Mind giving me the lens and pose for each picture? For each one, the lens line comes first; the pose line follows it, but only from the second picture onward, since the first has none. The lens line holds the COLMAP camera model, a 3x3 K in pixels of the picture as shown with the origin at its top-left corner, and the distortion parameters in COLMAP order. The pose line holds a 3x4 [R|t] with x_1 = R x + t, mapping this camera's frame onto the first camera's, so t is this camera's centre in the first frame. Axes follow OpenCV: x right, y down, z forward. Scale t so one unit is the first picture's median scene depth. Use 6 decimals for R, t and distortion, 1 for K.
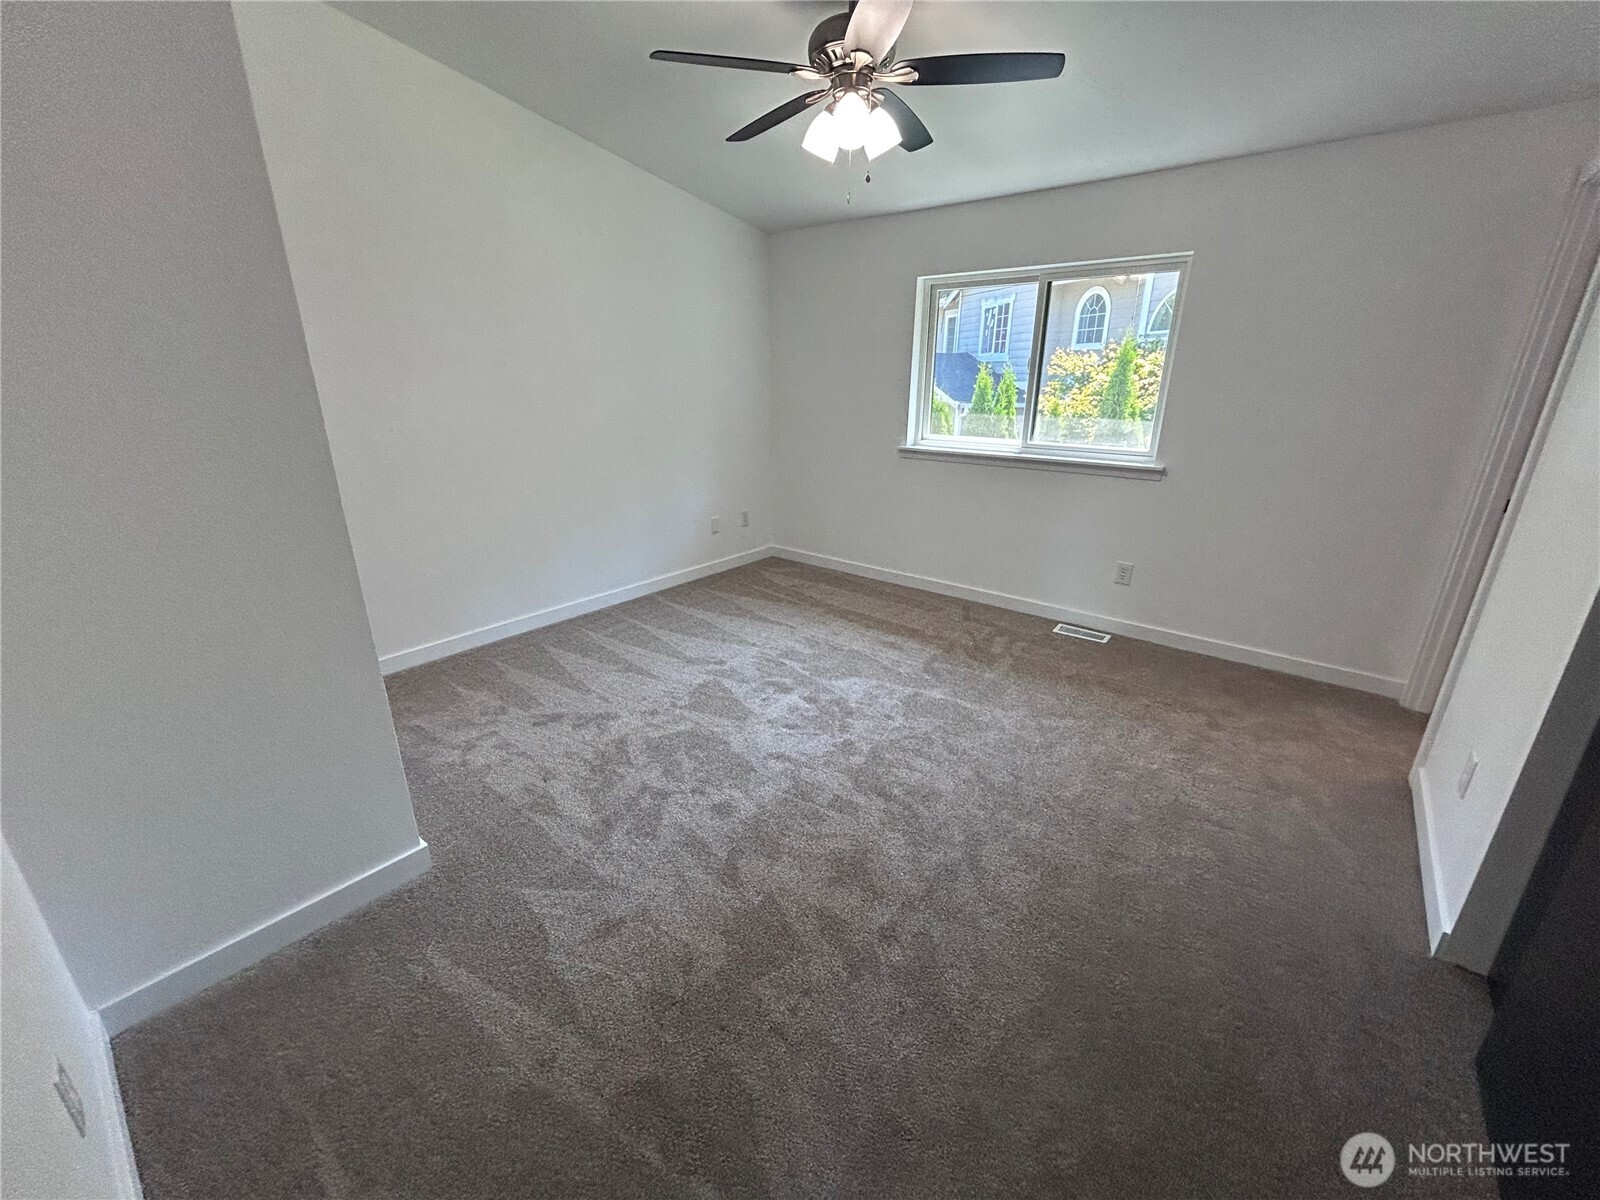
lens RADIAL K [[649.4, 0, 800.0], [0, 649.4, 600.0], [0, 0, 1]] dist [-0.001838, 0.001048]
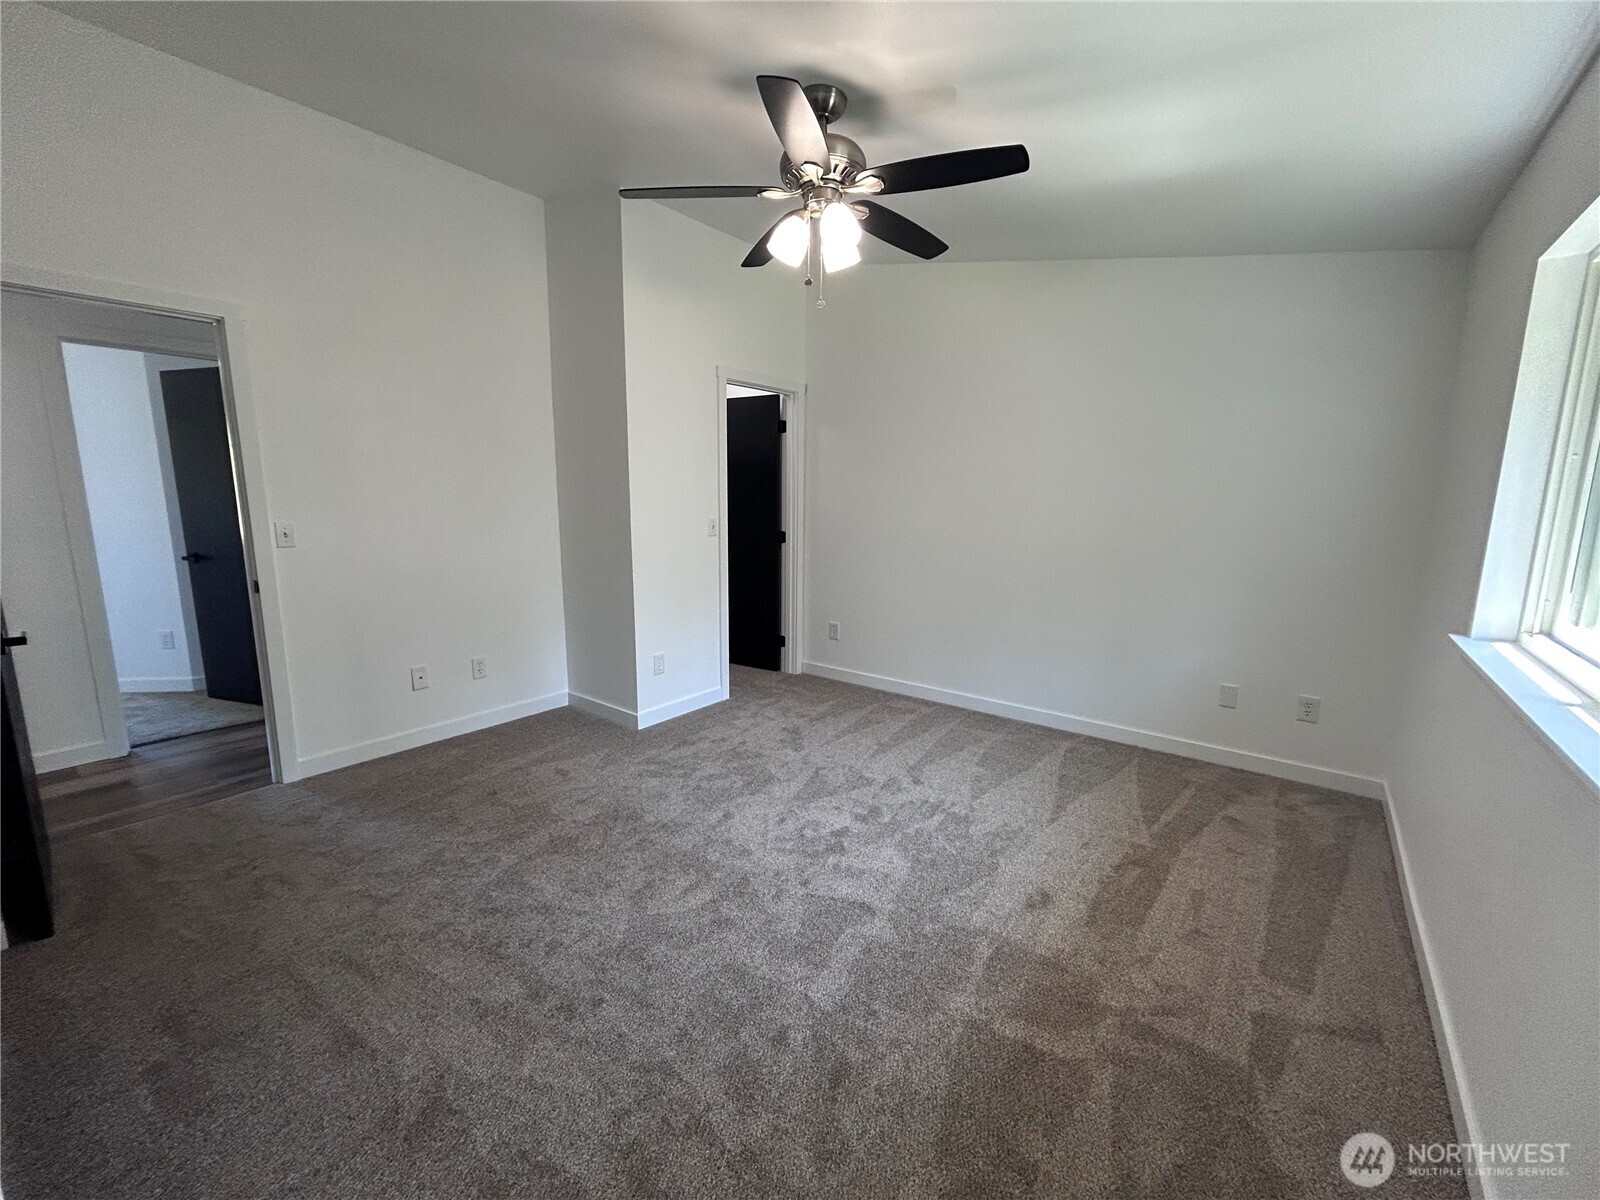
lens RADIAL K [[649.4, 0, 800.0], [0, 649.4, 600.0], [0, 0, 1]] dist [-0.001838, 0.001048]
pose [[0.019620, 0.163007, -0.986430, 0.764509], [-0.335683, 0.930423, 0.147075, -0.232131], [0.941771, 0.328242, 0.072973, 0.707255]]
